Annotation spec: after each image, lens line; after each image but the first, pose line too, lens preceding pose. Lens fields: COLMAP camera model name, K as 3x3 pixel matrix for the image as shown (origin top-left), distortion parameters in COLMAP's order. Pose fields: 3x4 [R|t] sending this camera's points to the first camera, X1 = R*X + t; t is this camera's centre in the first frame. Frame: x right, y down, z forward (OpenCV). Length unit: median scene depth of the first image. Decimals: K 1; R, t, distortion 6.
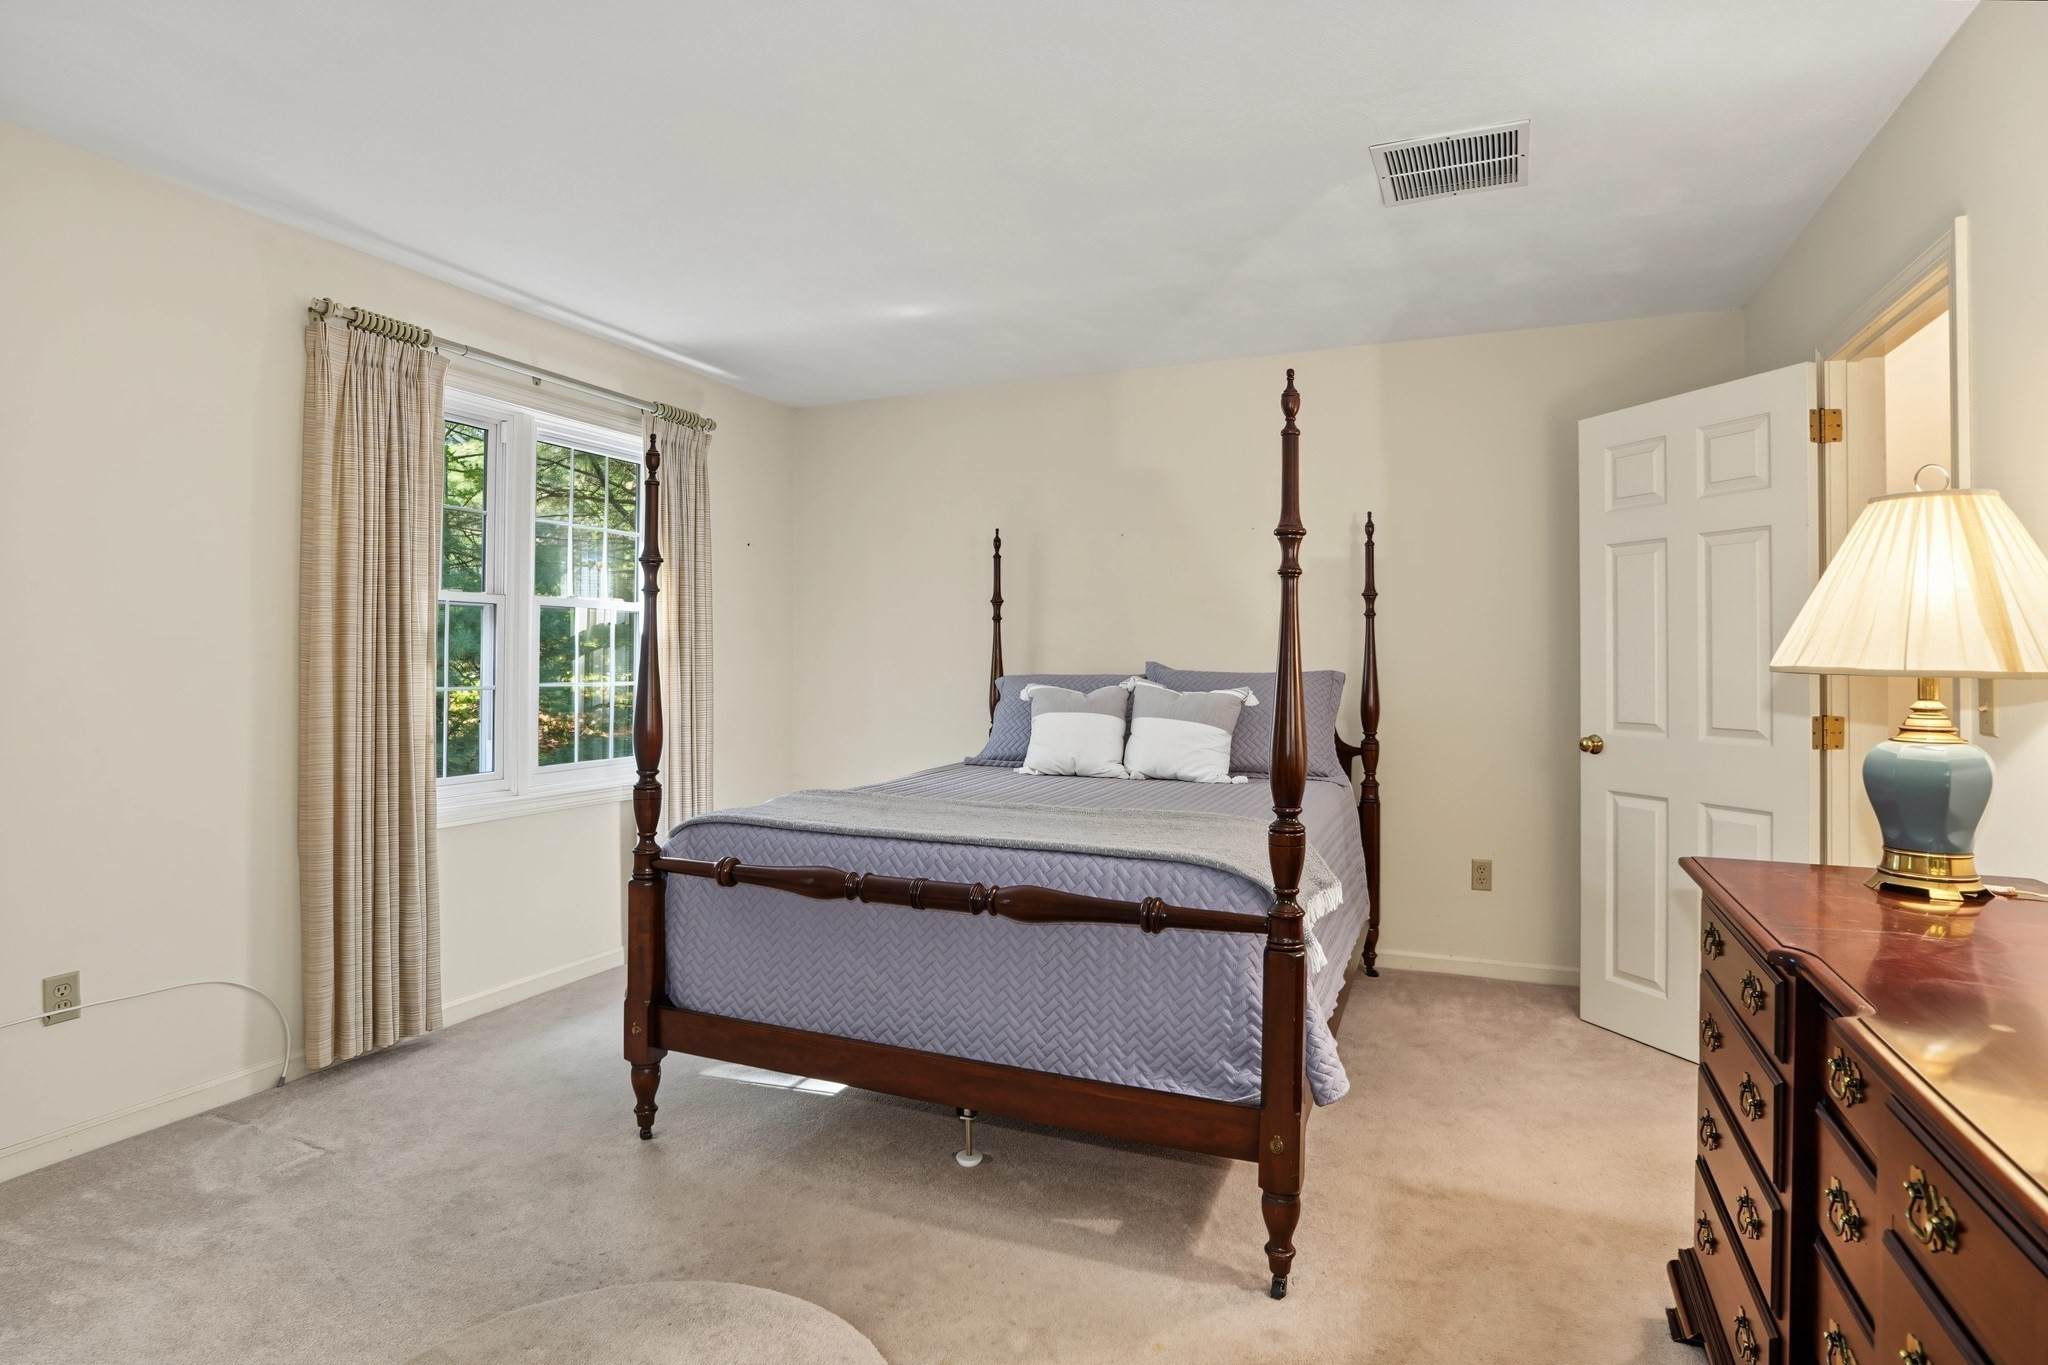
lens RADIAL K [[1075.1, 0, 1008.8], [0, 1075.1, 651.1], [0, 0, 1]] dist [-0.025795, 0.000612]
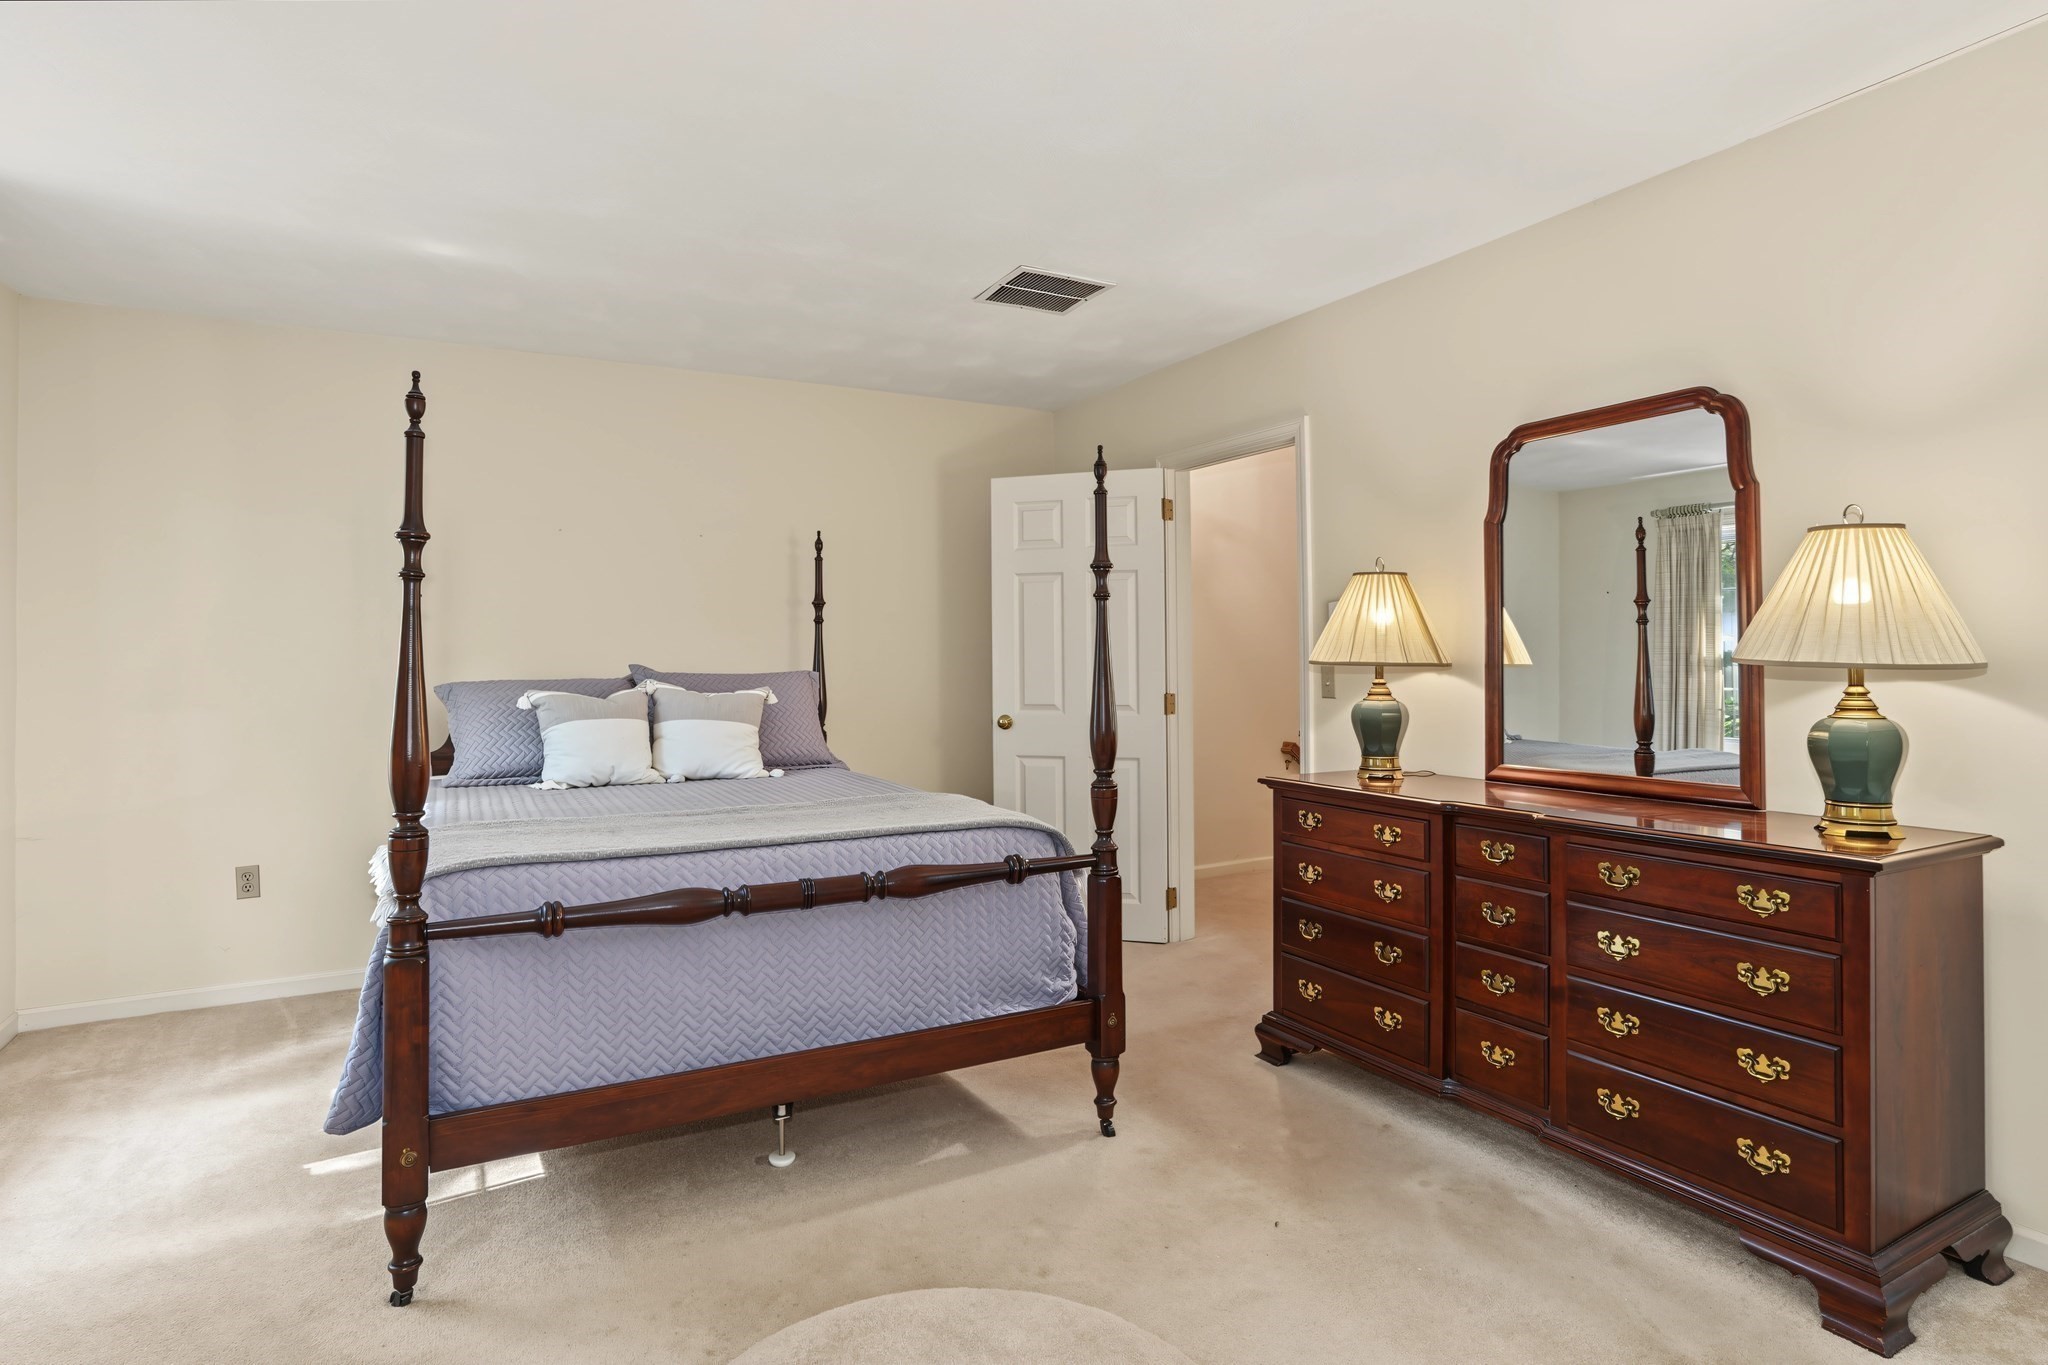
lens RADIAL K [[1075.1, 0, 1008.8], [0, 1075.1, 651.1], [0, 0, 1]] dist [-0.025795, 0.000612]
pose [[0.619509, -0.000143, 0.784990, -0.672168], [0.003038, 0.999993, -0.002215, 0.001476], [-0.784984, 0.003757, 0.619505, 0.204153]]
